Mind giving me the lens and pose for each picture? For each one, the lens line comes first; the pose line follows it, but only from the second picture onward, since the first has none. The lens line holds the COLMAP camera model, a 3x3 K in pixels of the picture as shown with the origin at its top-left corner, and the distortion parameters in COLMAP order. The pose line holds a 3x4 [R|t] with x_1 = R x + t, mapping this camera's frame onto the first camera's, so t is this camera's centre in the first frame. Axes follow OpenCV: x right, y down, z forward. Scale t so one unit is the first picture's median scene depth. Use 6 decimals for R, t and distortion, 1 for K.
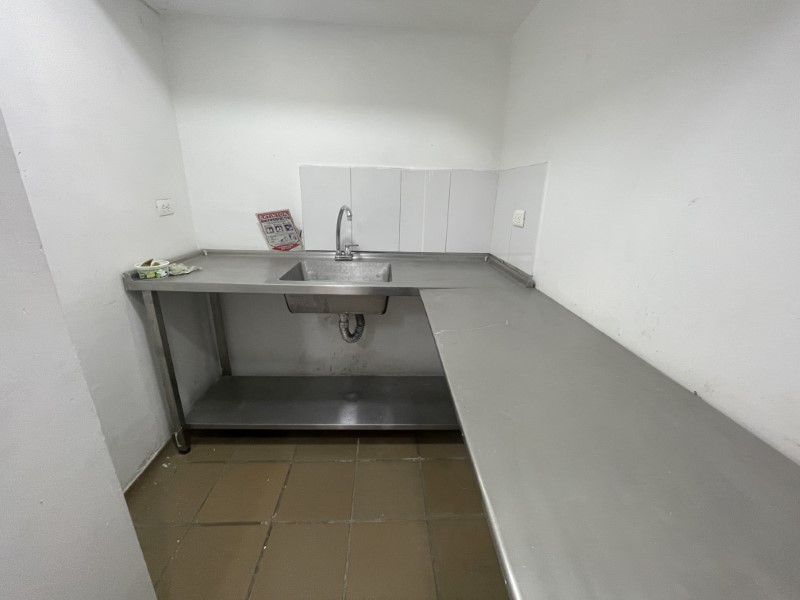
lens RADIAL K [[319.1, 0, 397.7], [0, 319.1, 299.4], [0, 0, 1]] dist [-0.009973, 0.000419]
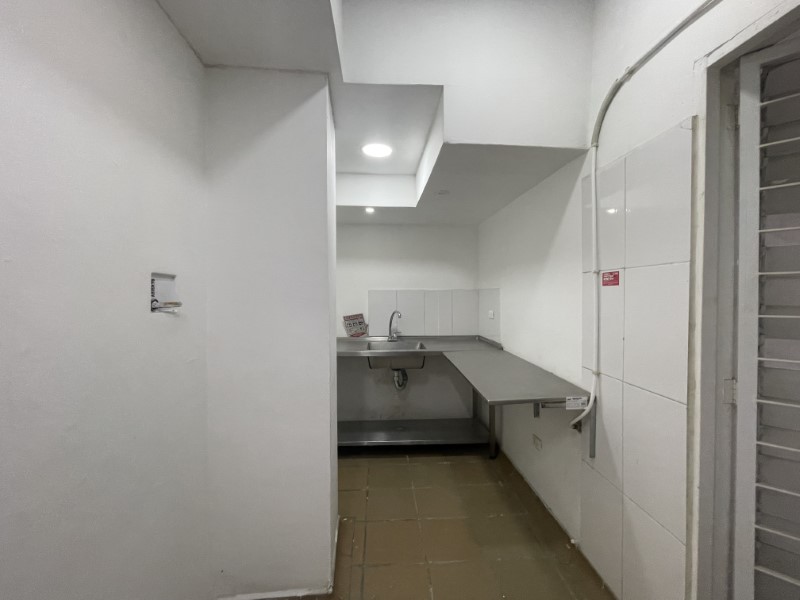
lens RADIAL K [[319.1, 0, 397.7], [0, 319.1, 299.4], [0, 0, 1]] dist [-0.009973, 0.000419]
pose [[0.999453, -0.031892, 0.008769, -0.157323], [0.033053, 0.953233, -0.300424, 0.181395], [0.001222, 0.300549, 0.953765, -0.708137]]
